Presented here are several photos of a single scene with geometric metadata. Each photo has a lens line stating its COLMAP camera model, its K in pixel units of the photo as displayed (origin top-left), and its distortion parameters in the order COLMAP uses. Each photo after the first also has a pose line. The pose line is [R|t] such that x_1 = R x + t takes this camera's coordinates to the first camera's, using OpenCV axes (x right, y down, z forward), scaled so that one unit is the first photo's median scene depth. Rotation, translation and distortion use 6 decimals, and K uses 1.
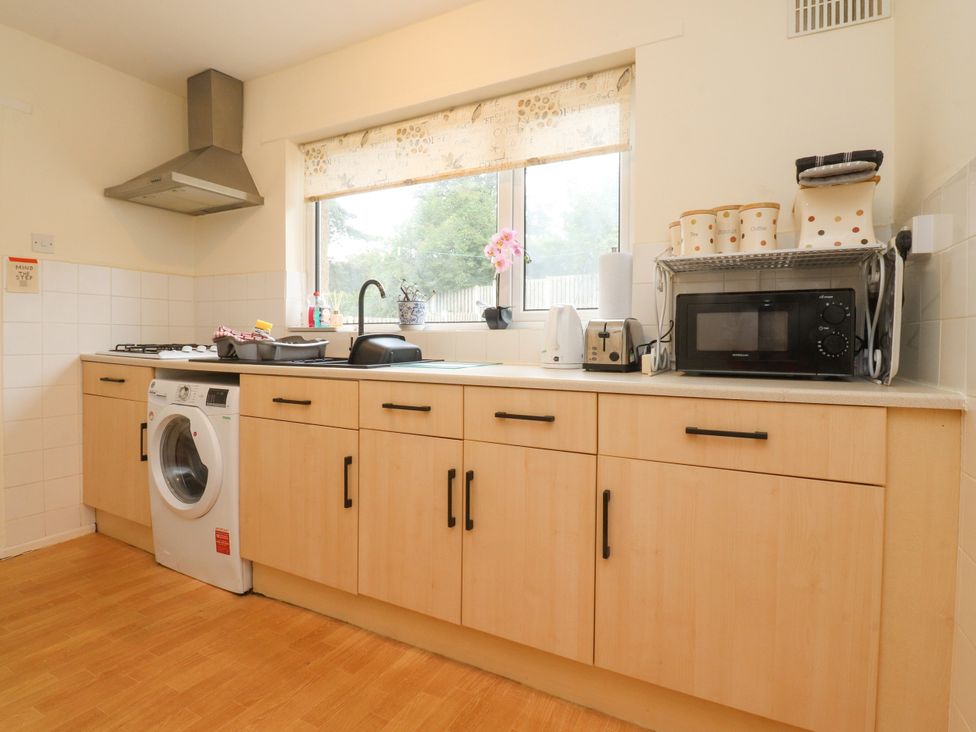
lens RADIAL K [[510.6, 0, 480.4], [0, 510.6, 345.8], [0, 0, 1]] dist [0.004283, -0.014773]
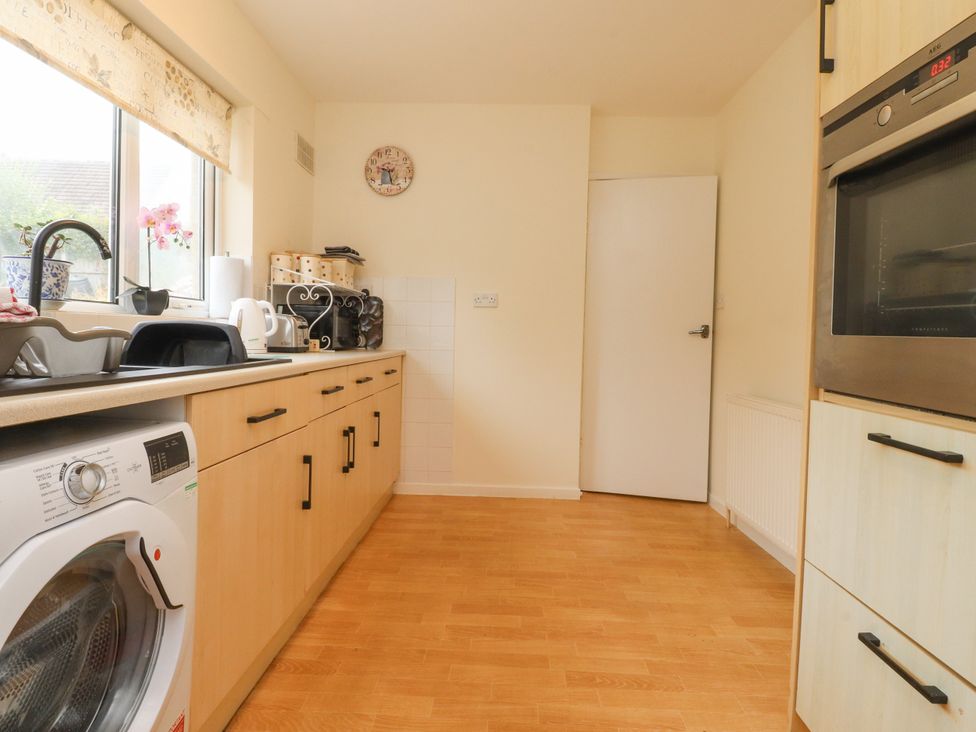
lens RADIAL K [[510.6, 0, 480.4], [0, 510.6, 345.8], [0, 0, 1]] dist [0.004283, -0.014773]
pose [[-0.423711, -0.033177, 0.905190, -1.003810], [-0.016483, 0.999446, 0.028916, -0.015637], [-0.905647, -0.002668, -0.424023, 0.898266]]
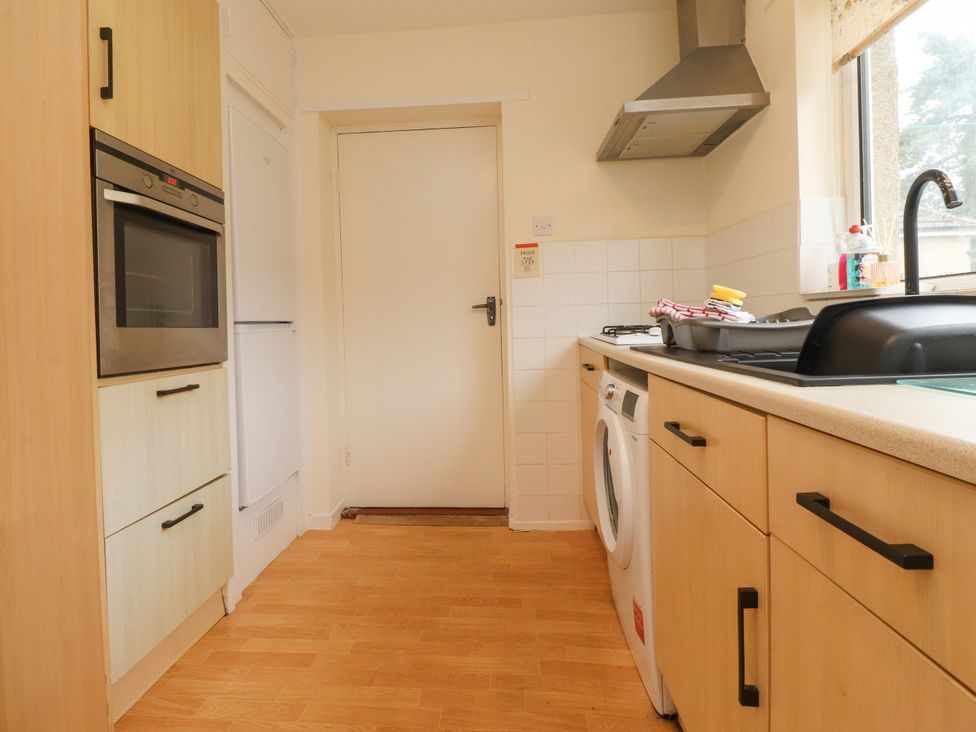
lens RADIAL K [[529.4, 0, 486.3], [0, 529.4, 333.5], [0, 0, 1]] dist [0.006396, -0.015123]
pose [[0.405529, 0.001749, -0.914081, 0.045724], [0.019262, 0.999760, 0.010458, -0.004085], [0.913879, -0.021848, 0.405398, 0.497785]]
